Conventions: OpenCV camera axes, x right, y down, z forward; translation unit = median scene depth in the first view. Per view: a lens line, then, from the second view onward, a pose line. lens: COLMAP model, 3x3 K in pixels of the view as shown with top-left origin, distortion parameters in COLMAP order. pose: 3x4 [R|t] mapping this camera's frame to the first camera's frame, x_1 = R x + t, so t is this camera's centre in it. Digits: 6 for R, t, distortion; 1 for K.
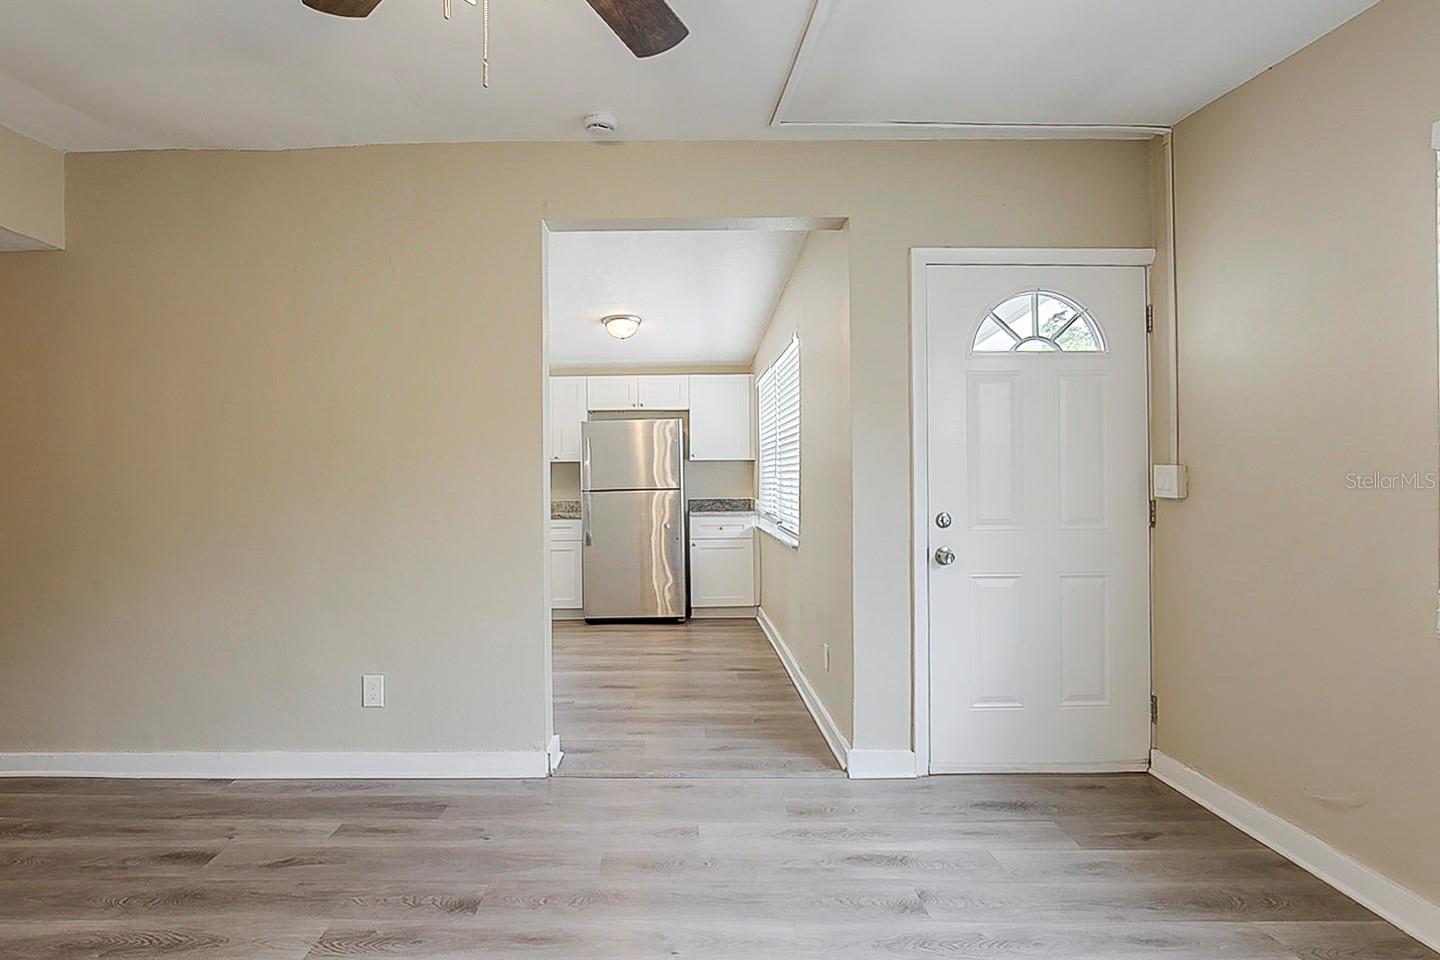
lens RADIAL K [[684.1, 0, 686.9], [0, 684.1, 478.8], [0, 0, 1]] dist [-0.015235, 0.003175]
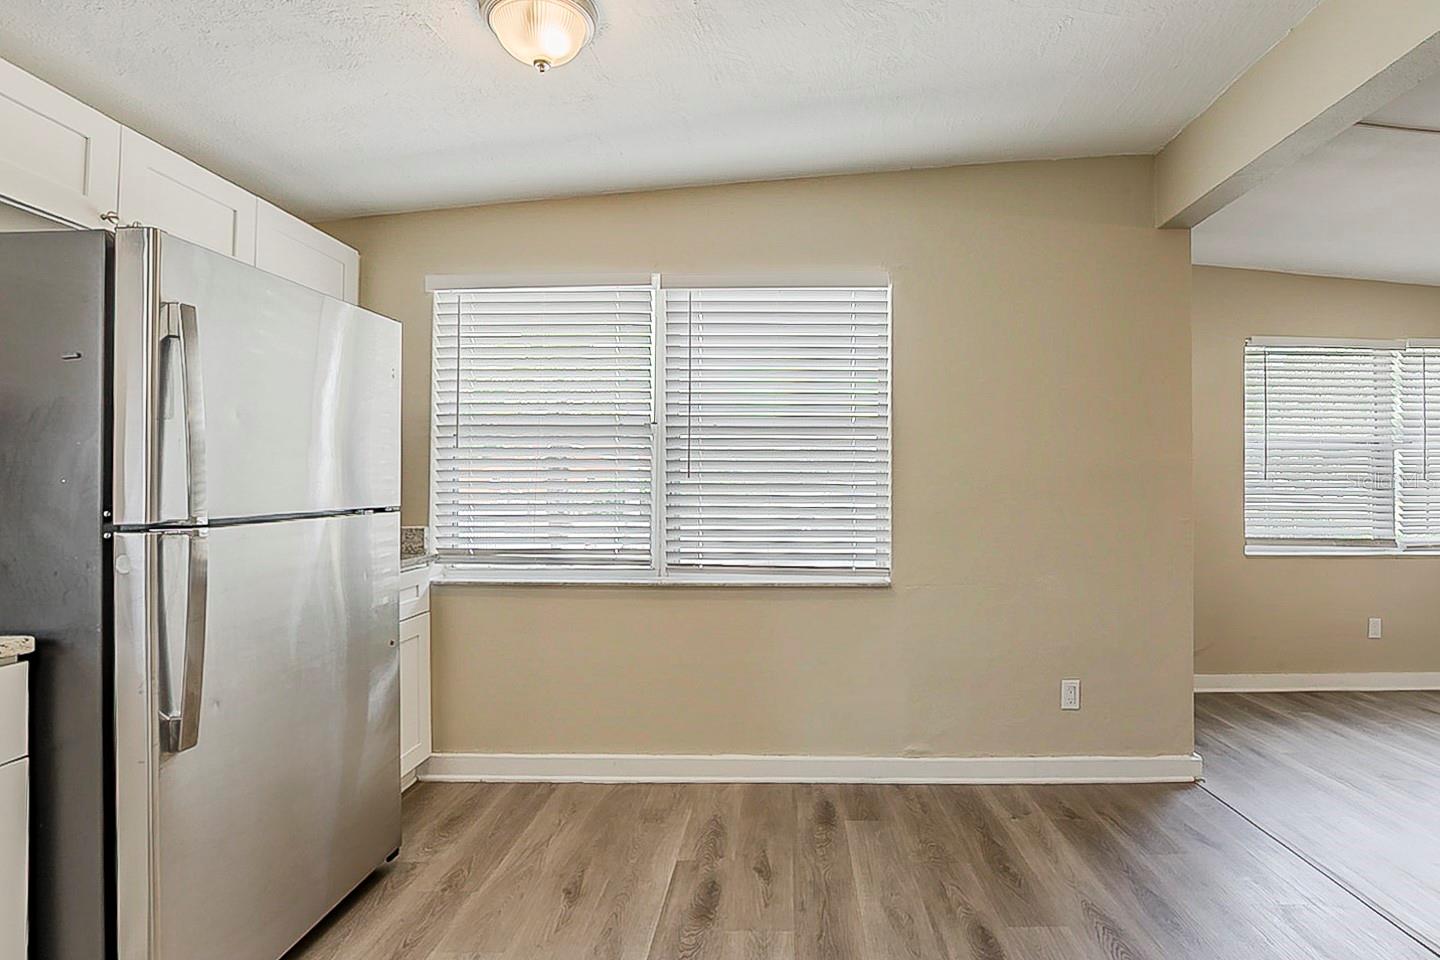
lens RADIAL K [[684.1, 0, 777.9], [0, 684.1, 477.2], [0, 0, 1]] dist [-0.015235, 0.003175]
pose [[0.009067, 0.022942, 0.999696, -0.808399], [-0.004089, 0.999729, -0.022906, 0.013490], [-0.999951, -0.003880, 0.009158, 1.680677]]
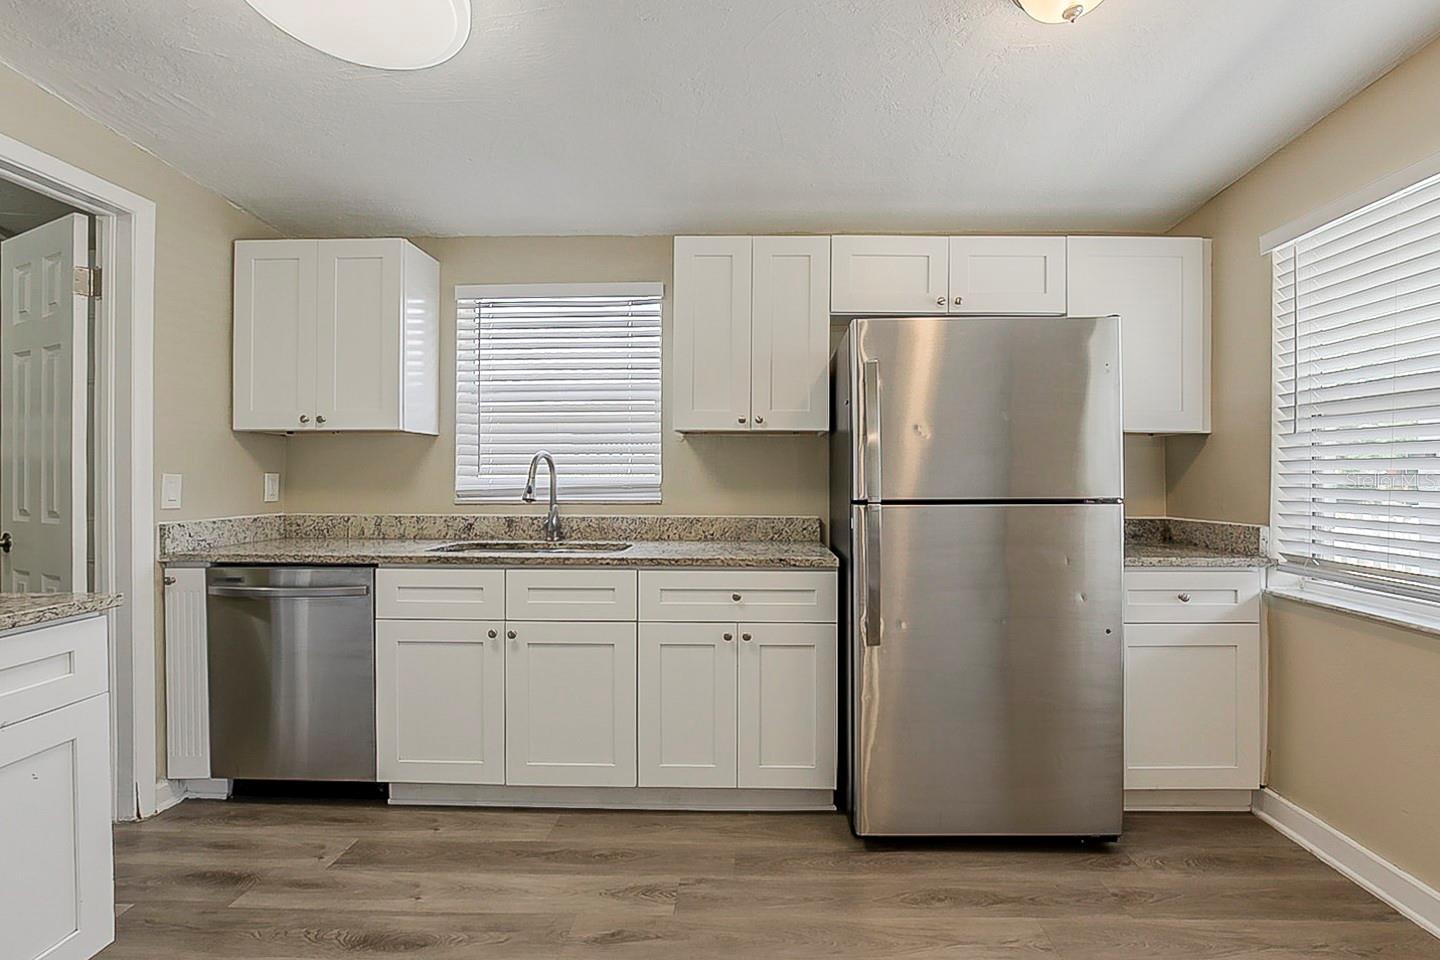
lens RADIAL K [[684.1, 0, 749.1], [0, 684.1, 469.5], [0, 0, 1]] dist [-0.015235, 0.003175]
pose [[0.999859, 0.016453, 0.003304, -0.456436], [-0.016449, 0.999864, -0.001046, 0.004750], [-0.003321, 0.000992, 0.999994, 1.330892]]
